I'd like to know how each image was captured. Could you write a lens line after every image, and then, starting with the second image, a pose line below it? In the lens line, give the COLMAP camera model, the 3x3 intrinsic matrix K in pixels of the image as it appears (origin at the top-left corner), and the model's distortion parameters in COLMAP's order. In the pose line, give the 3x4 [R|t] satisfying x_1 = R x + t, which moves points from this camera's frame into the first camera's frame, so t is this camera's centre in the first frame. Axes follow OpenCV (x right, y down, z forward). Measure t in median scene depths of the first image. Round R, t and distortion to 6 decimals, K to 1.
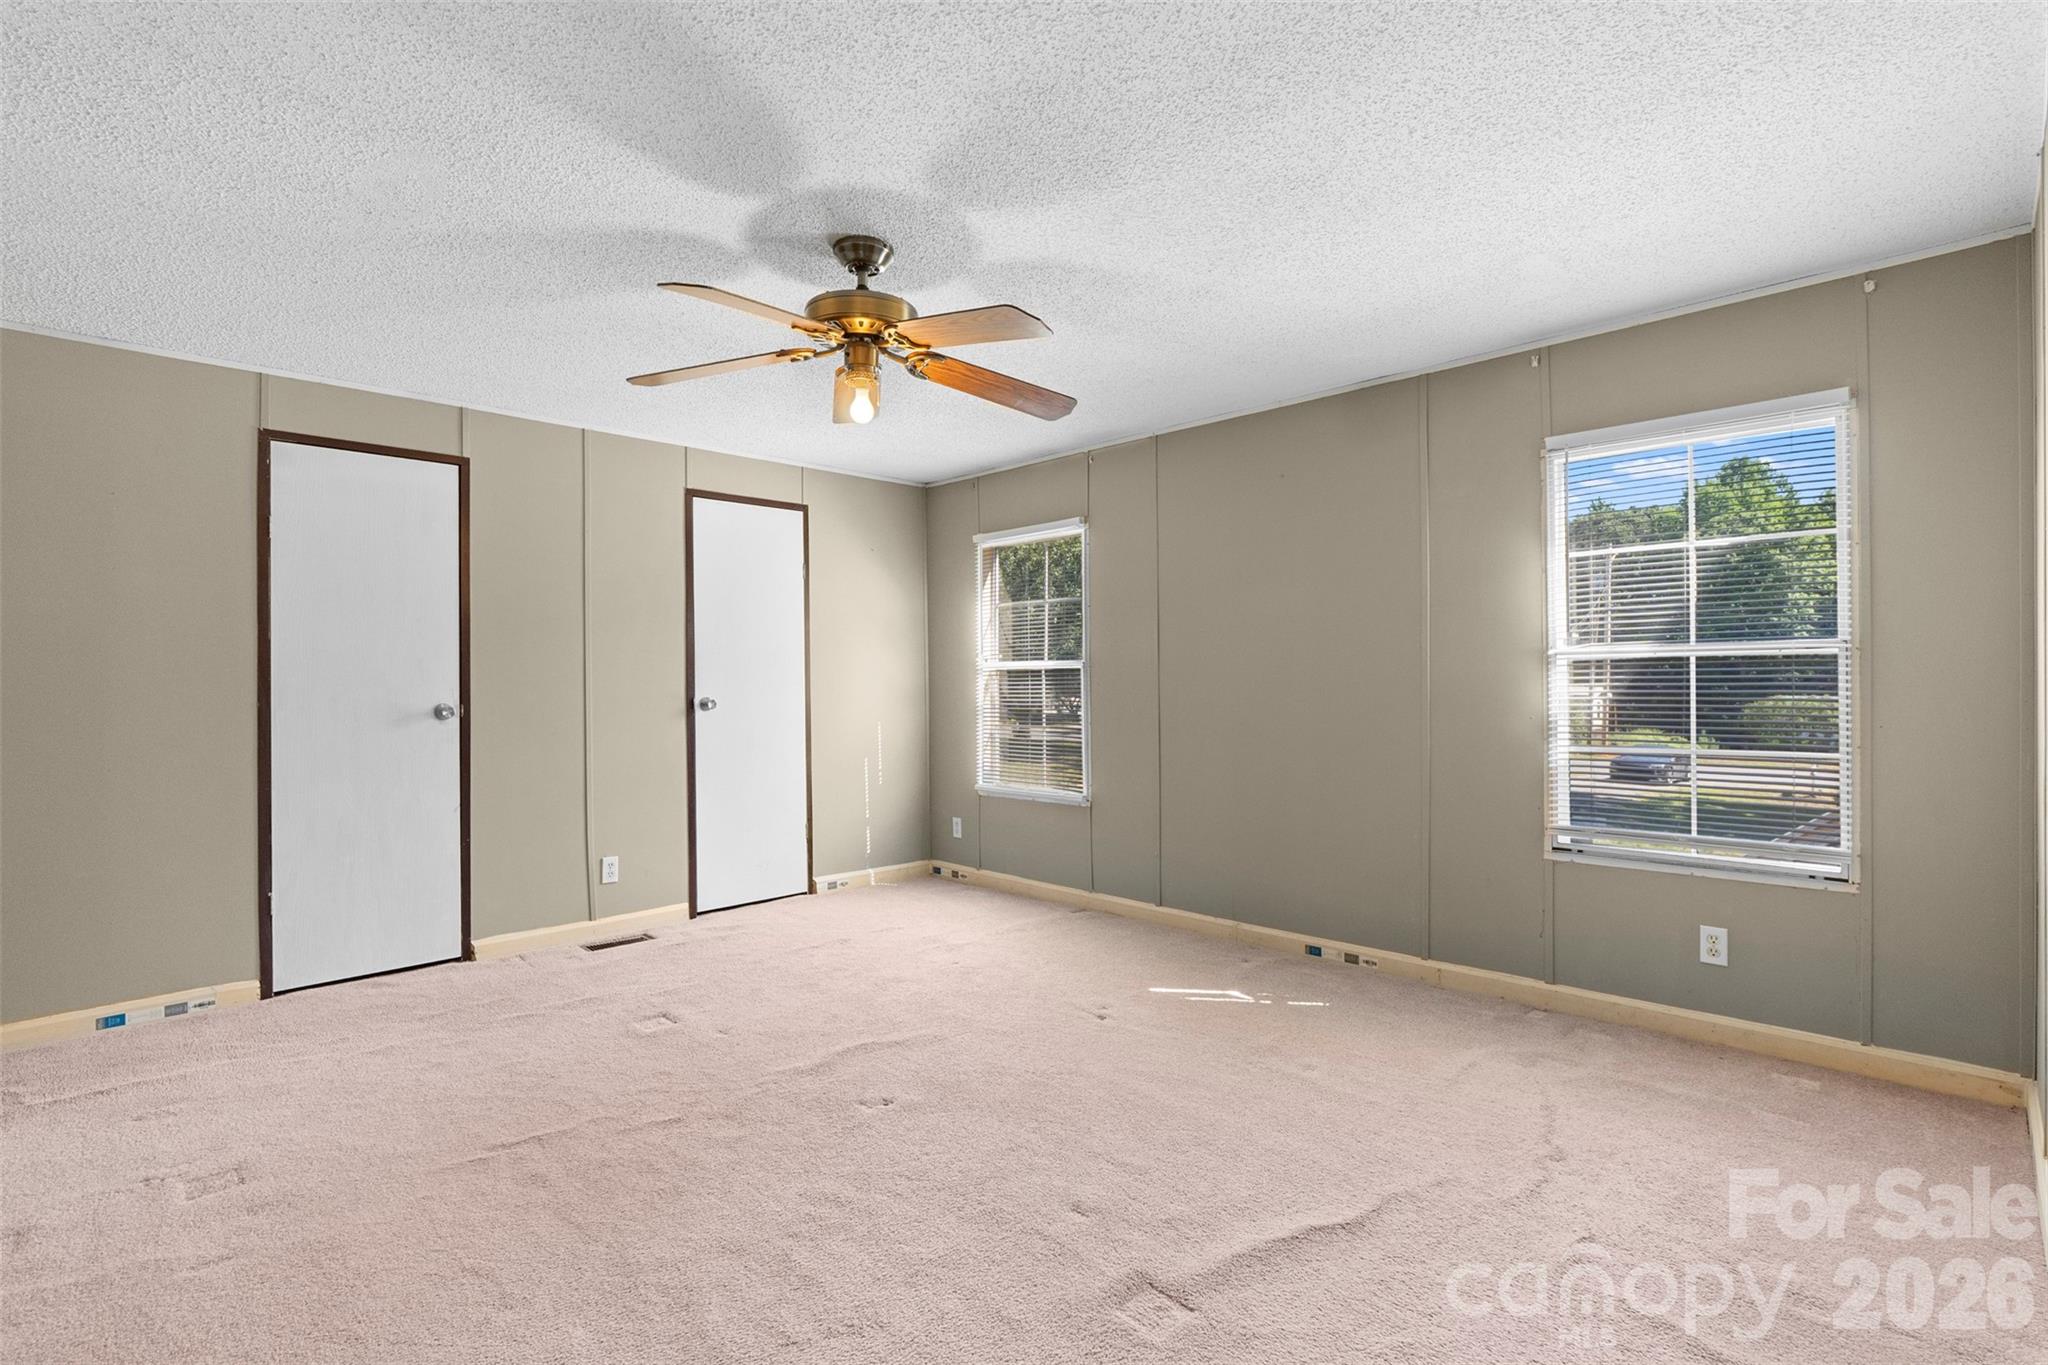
lens RADIAL K [[952.4, 0, 1015.6], [0, 952.4, 668.7], [0, 0, 1]] dist [-0.003901, -0.001103]
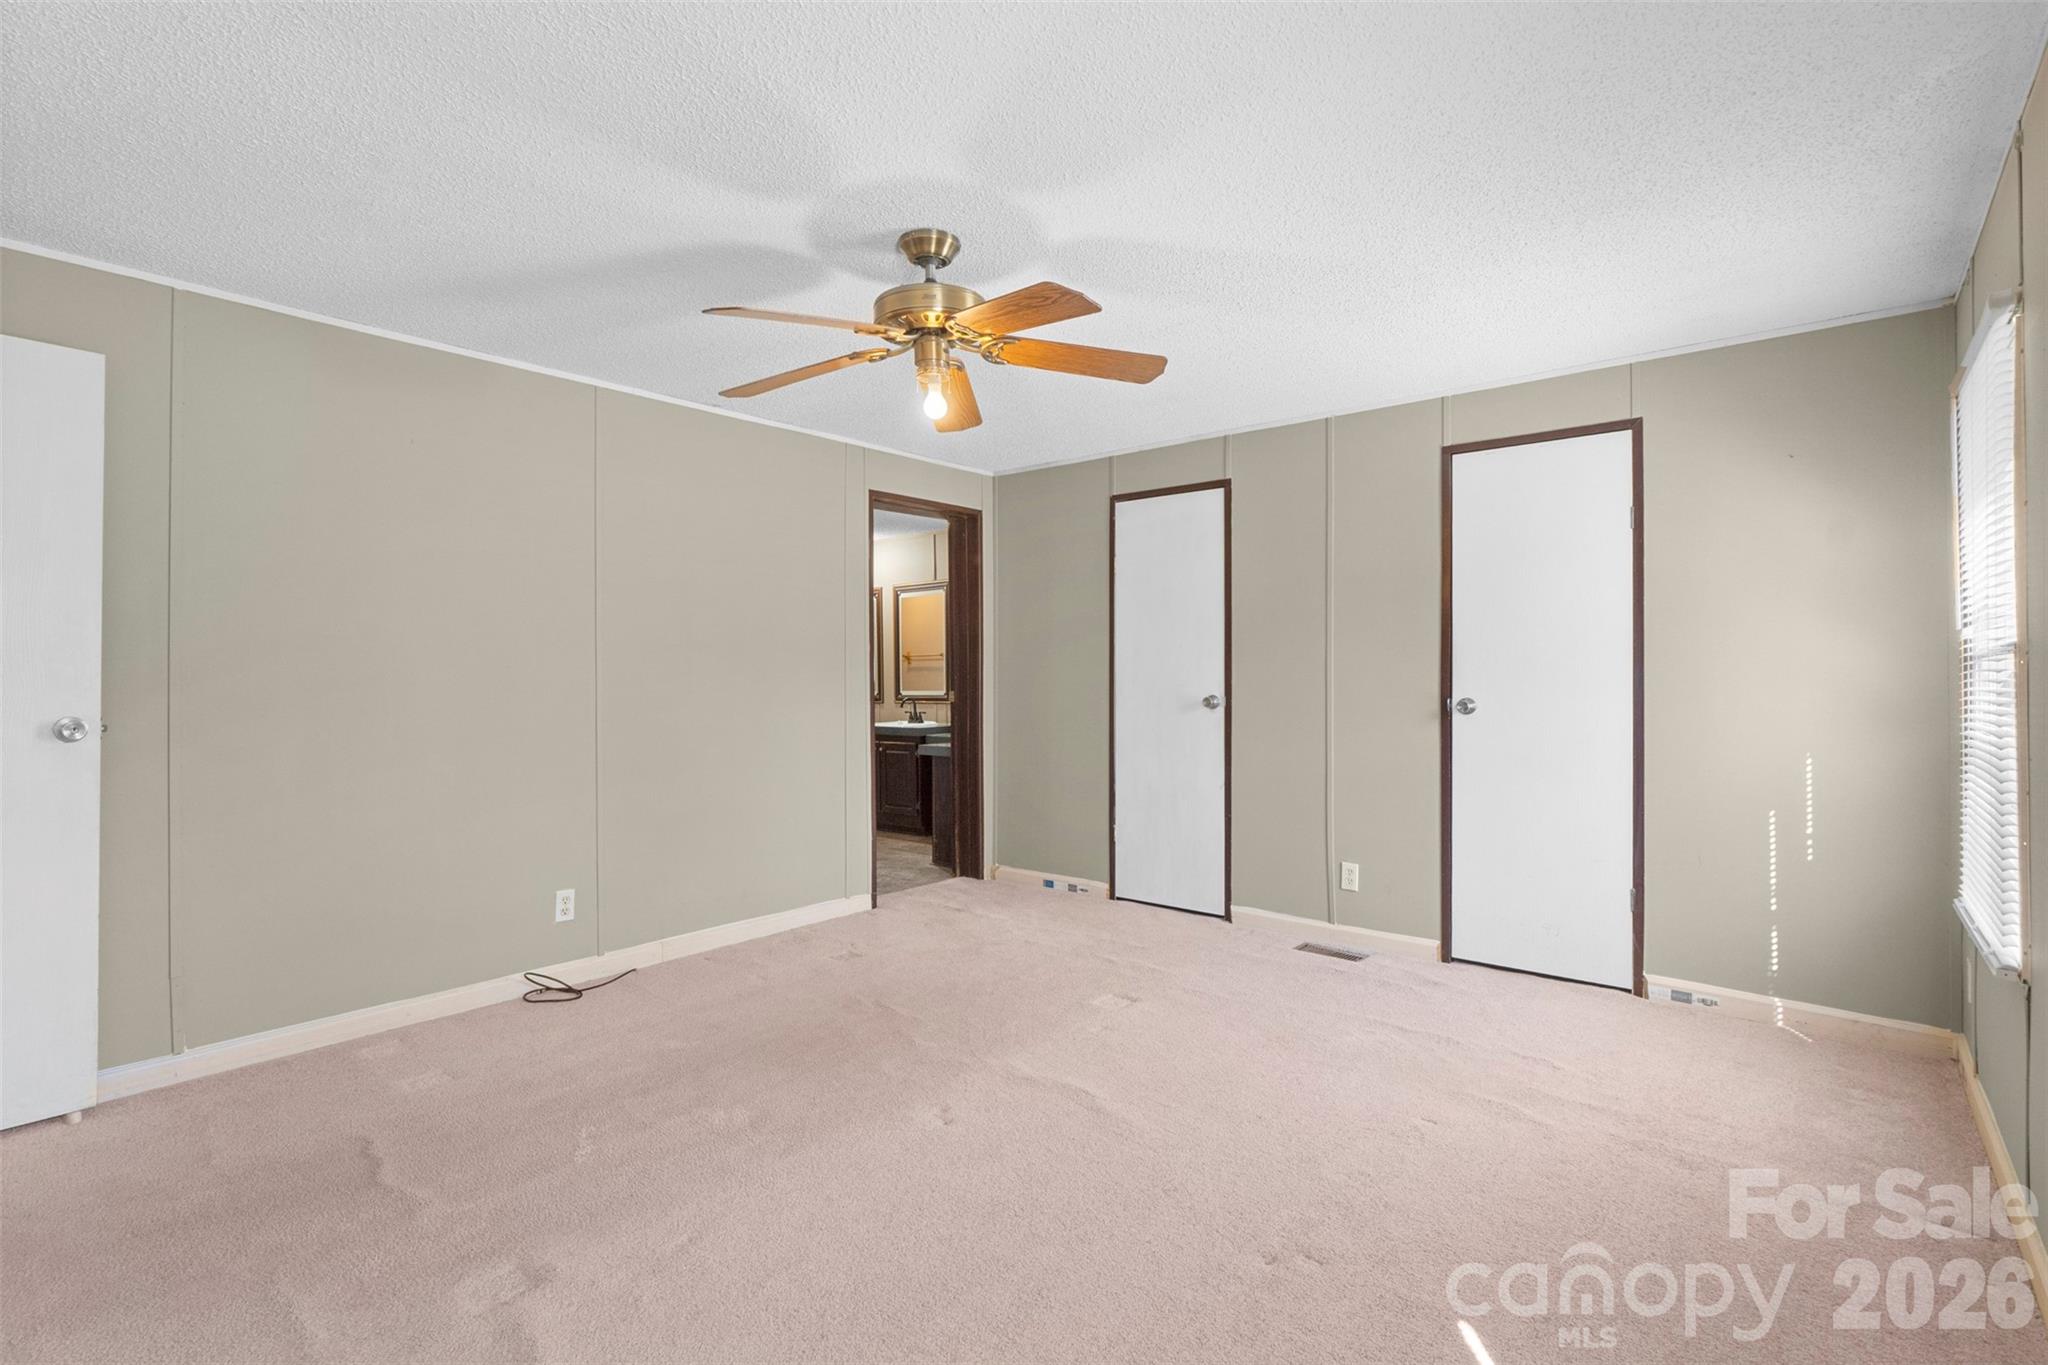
lens RADIAL K [[952.4, 0, 1015.8], [0, 952.4, 672.6], [0, 0, 1]] dist [-0.003901, -0.001103]
pose [[0.086448, 0.006015, -0.996238, 0.539667], [0.008785, 0.999938, 0.006800, -0.000926], [0.996218, -0.009340, 0.086390, 0.653264]]
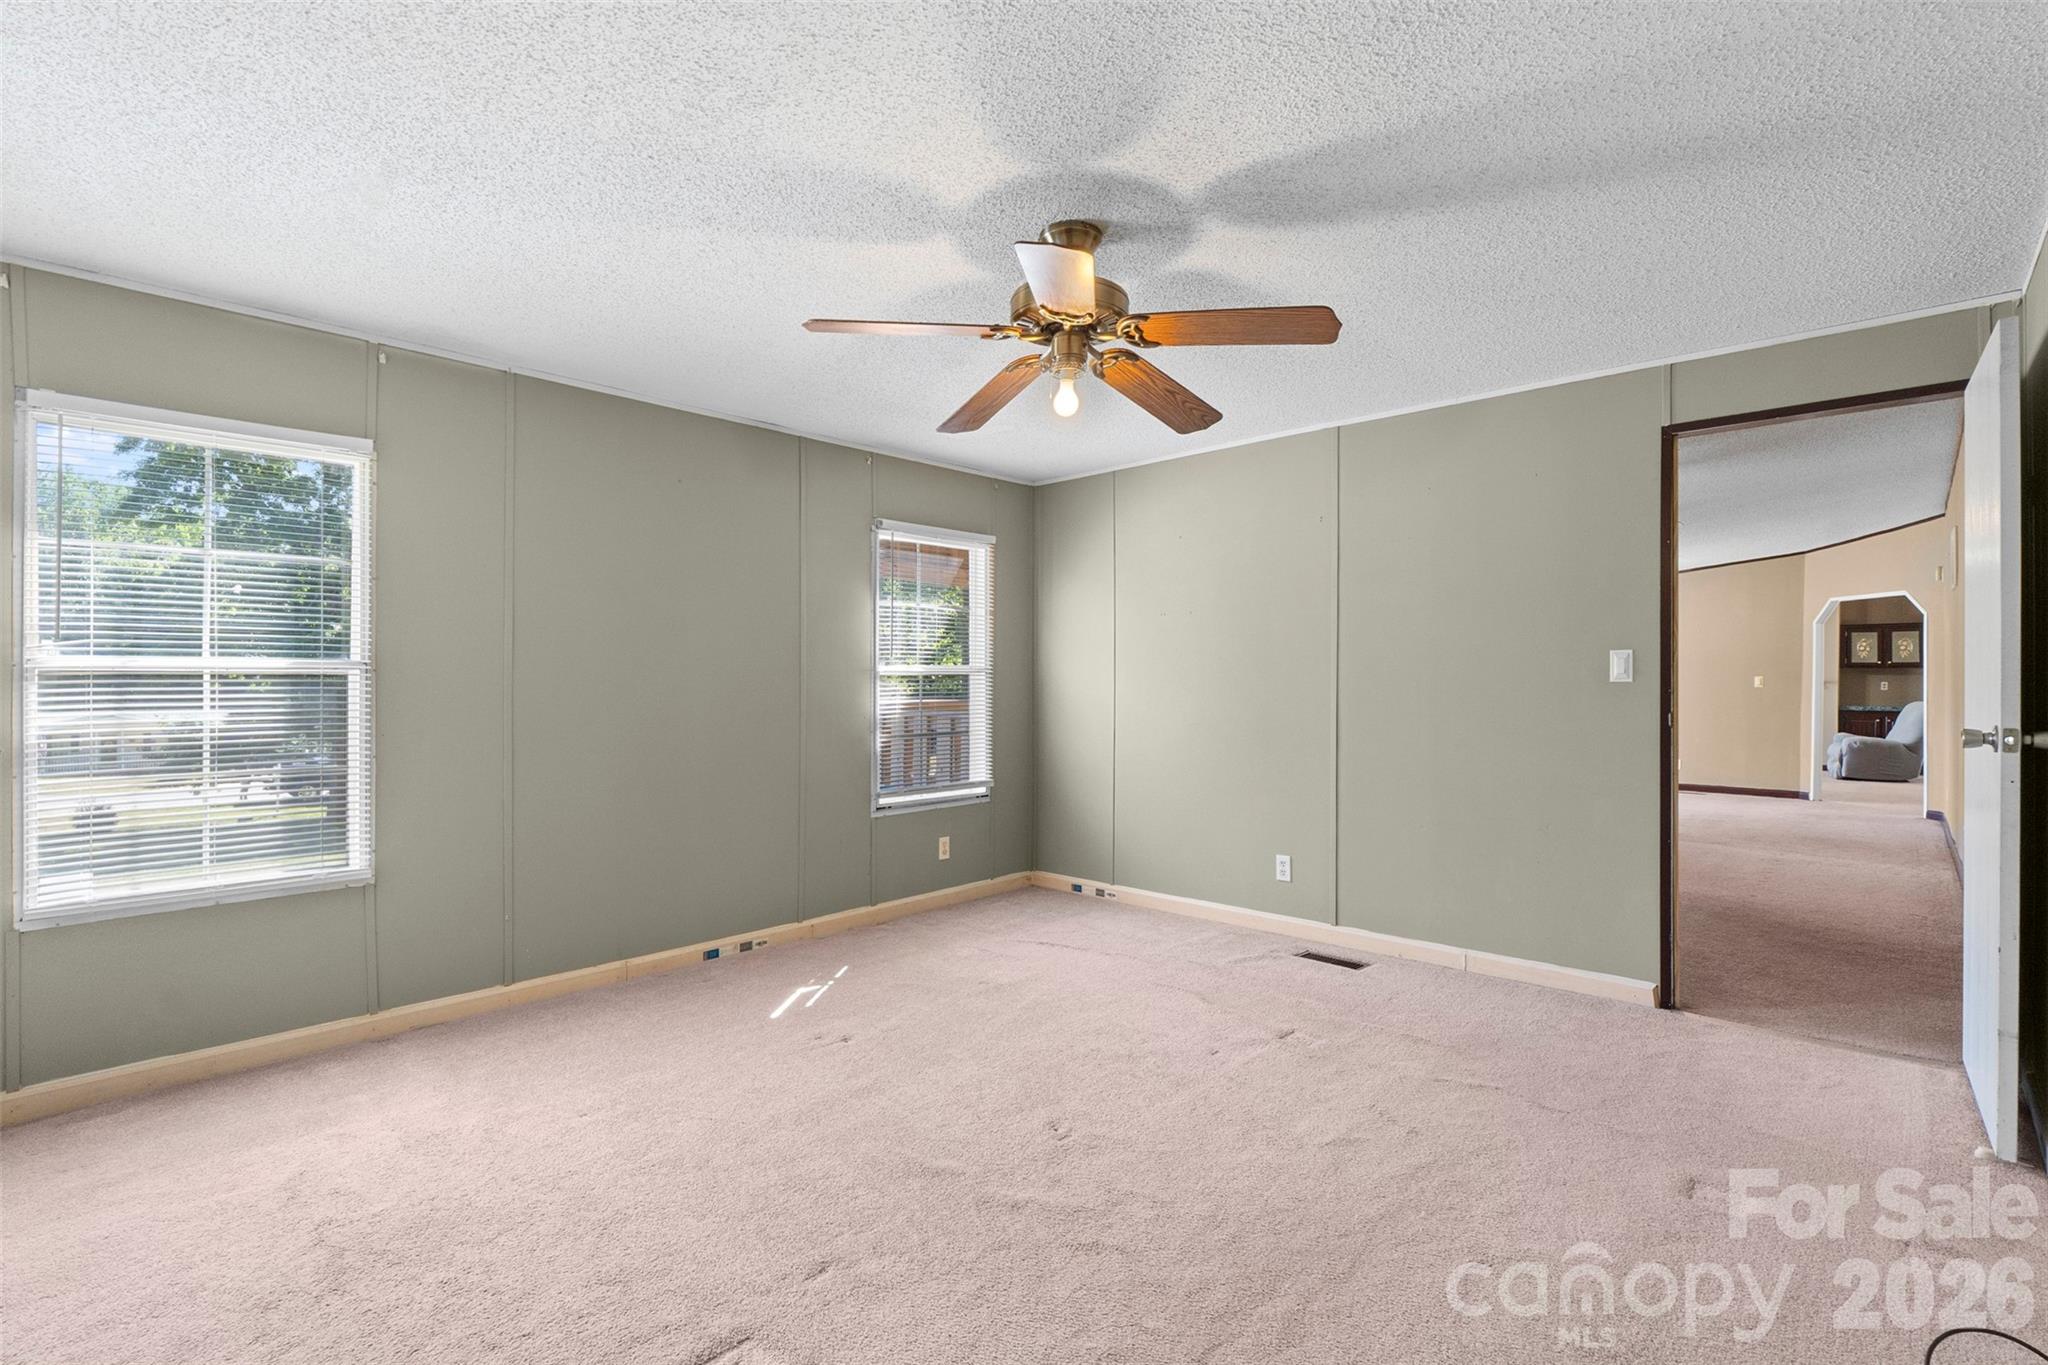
lens RADIAL K [[949.9, 0, 1007.9], [0, 949.9, 676.2], [0, 0, 1]] dist [-0.012279, -0.000403]
pose [[-0.035178, 0.020664, 0.999167, -0.725870], [-0.005650, 0.999766, -0.020876, 0.015991], [-0.999365, -0.006380, -0.035053, 0.719483]]
